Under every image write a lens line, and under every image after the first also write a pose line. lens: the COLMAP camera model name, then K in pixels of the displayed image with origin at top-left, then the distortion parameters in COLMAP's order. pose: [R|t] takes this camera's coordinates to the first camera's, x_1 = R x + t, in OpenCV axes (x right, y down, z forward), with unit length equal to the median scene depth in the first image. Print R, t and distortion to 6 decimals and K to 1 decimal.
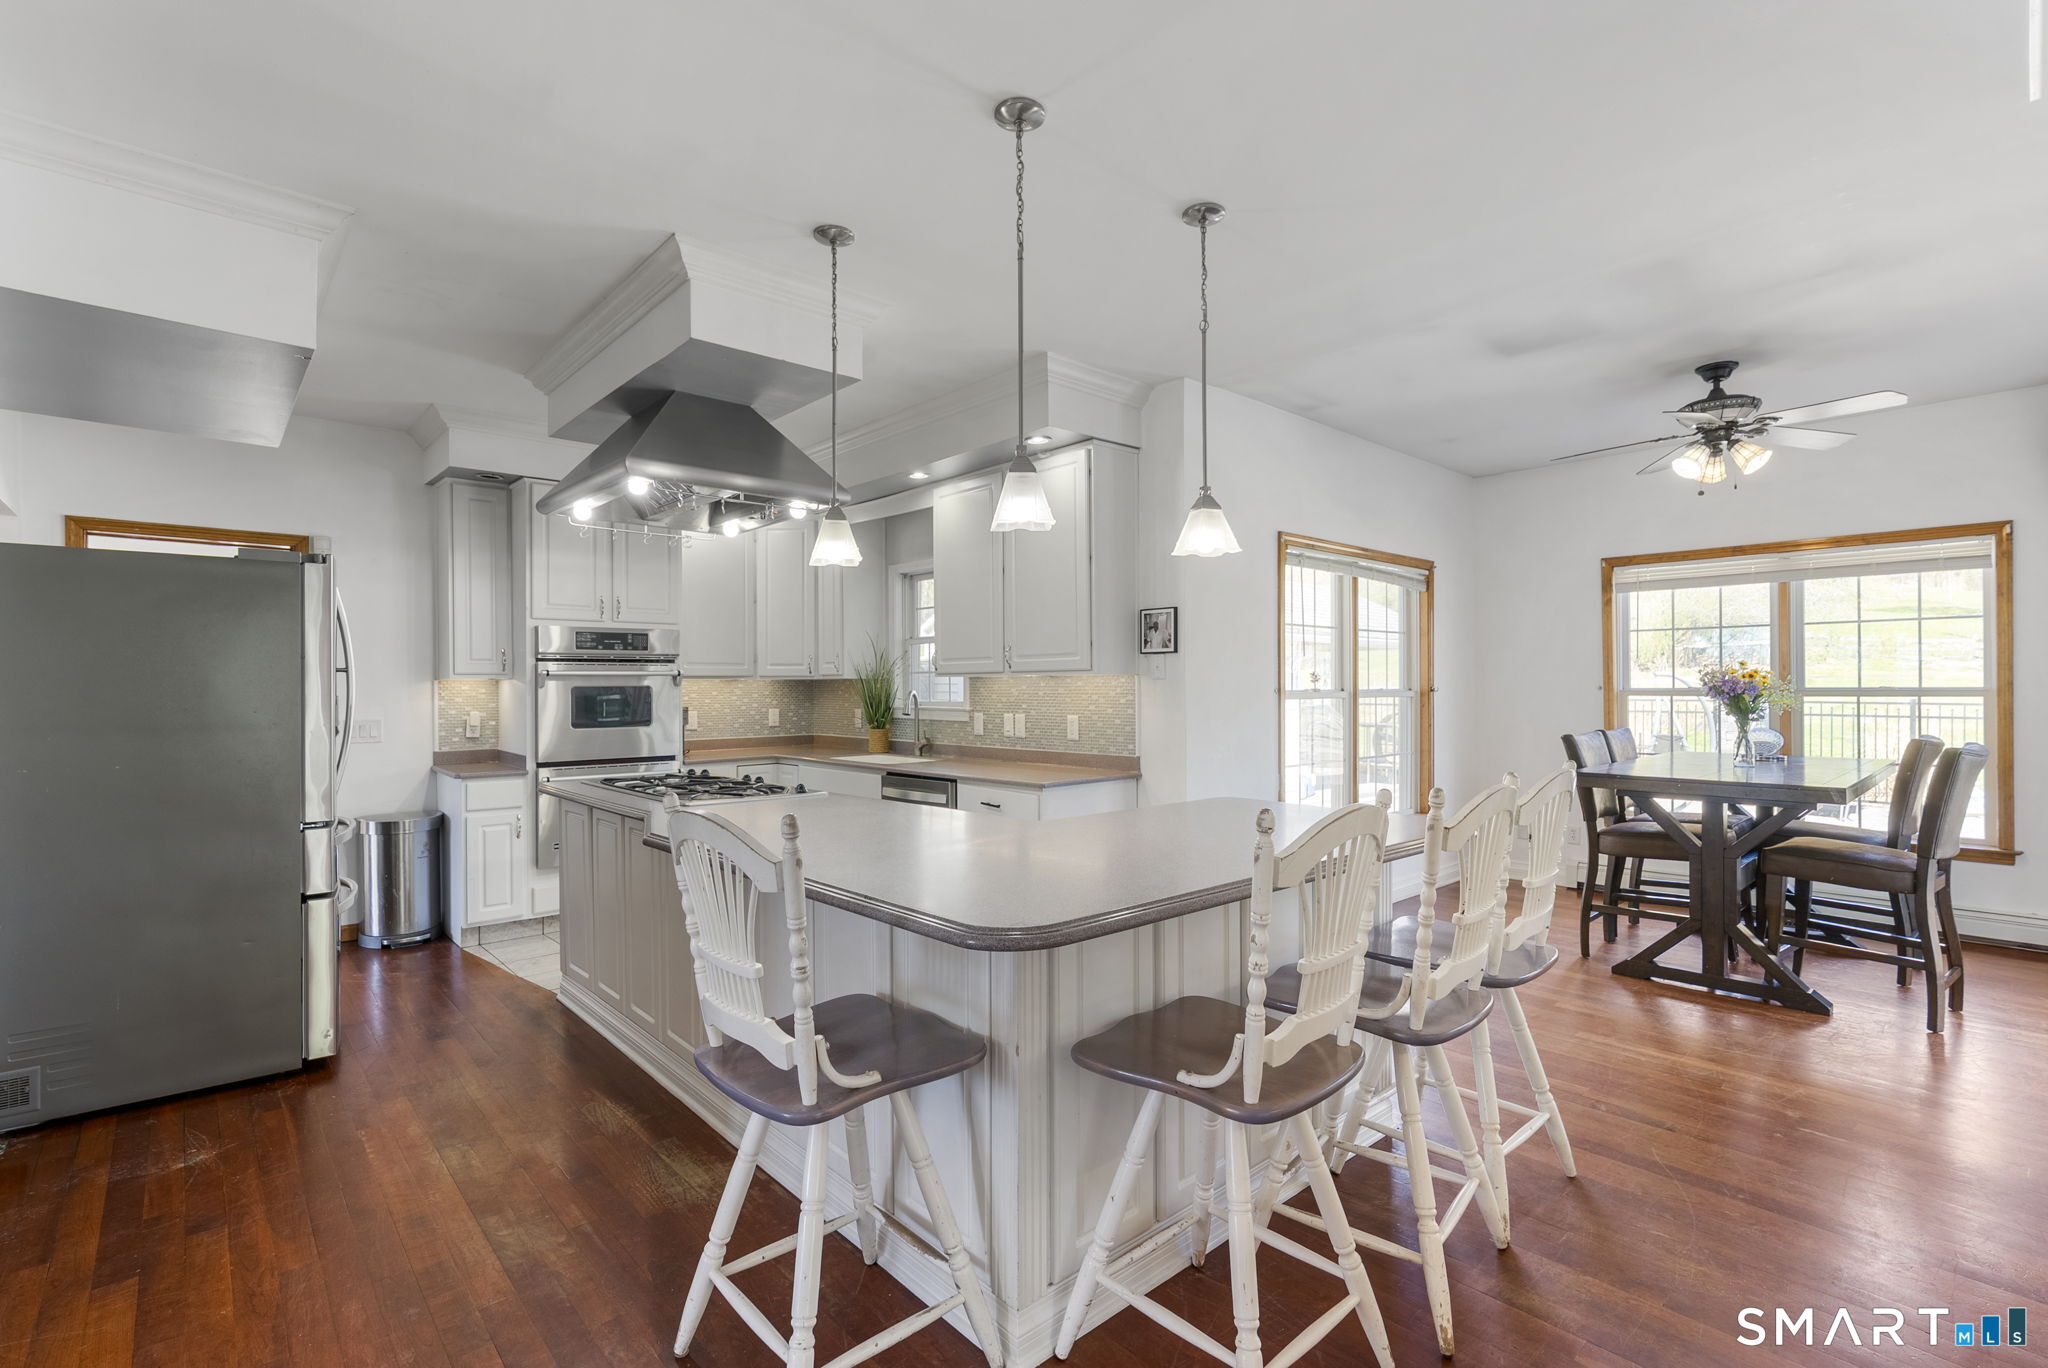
lens RADIAL K [[941.2, 0, 1021.0], [0, 941.2, 688.3], [0, 0, 1]] dist [-0.003064, -0.000135]
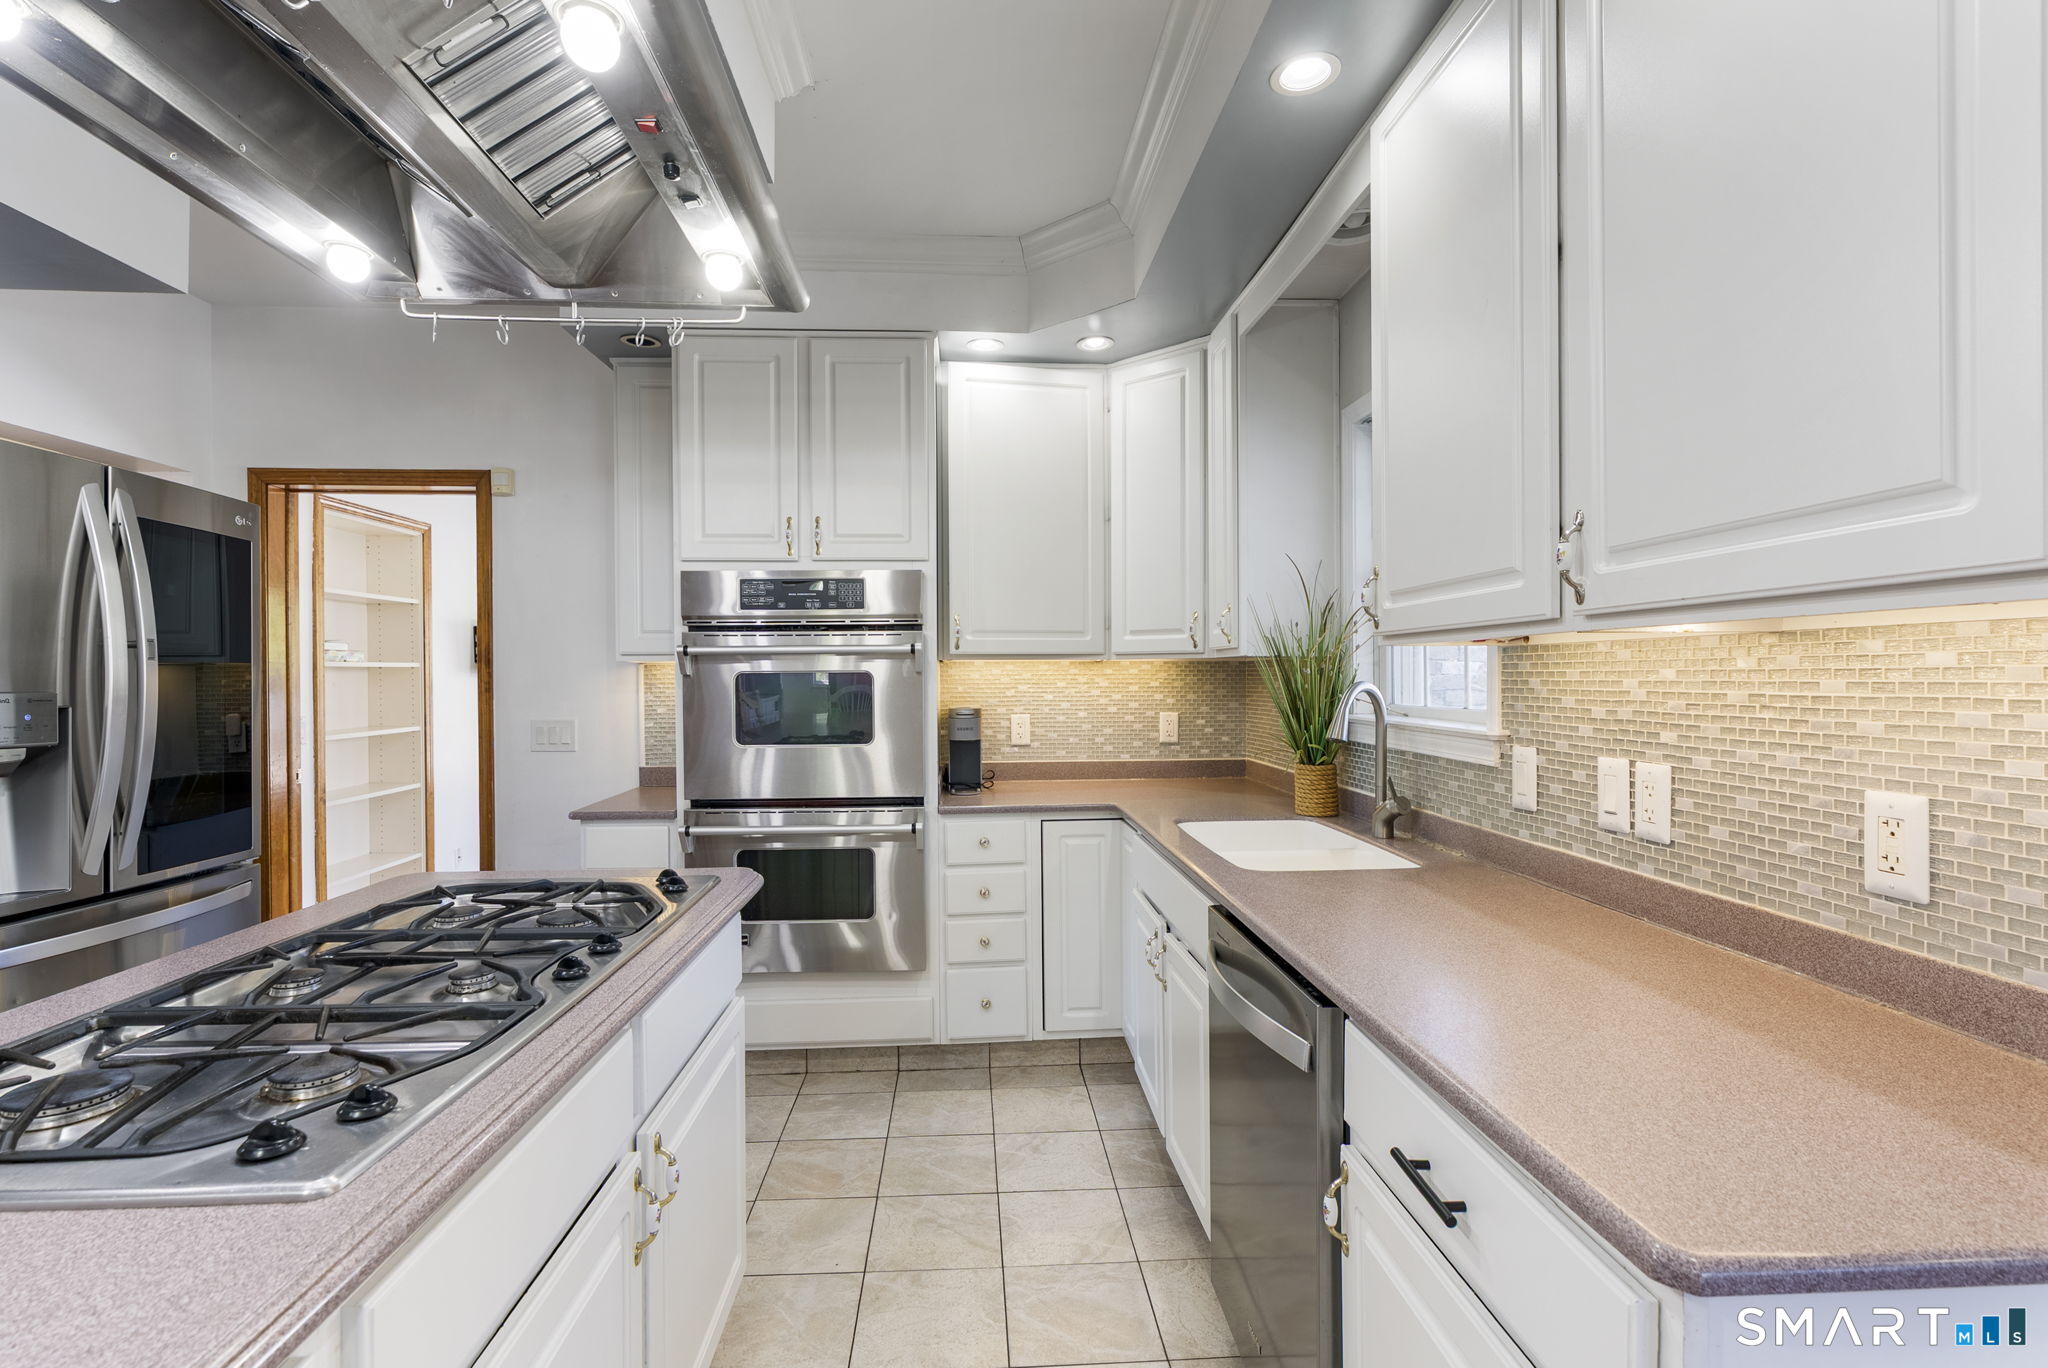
lens RADIAL K [[941.2, 0, 1016.1], [0, 941.2, 681.0], [0, 0, 1]] dist [-0.003064, -0.000135]
pose [[0.777833, 0.003614, -0.628461, 0.029186], [0.000336, 0.999981, 0.006165, -0.000518], [0.628471, -0.005006, 0.777817, 0.636845]]
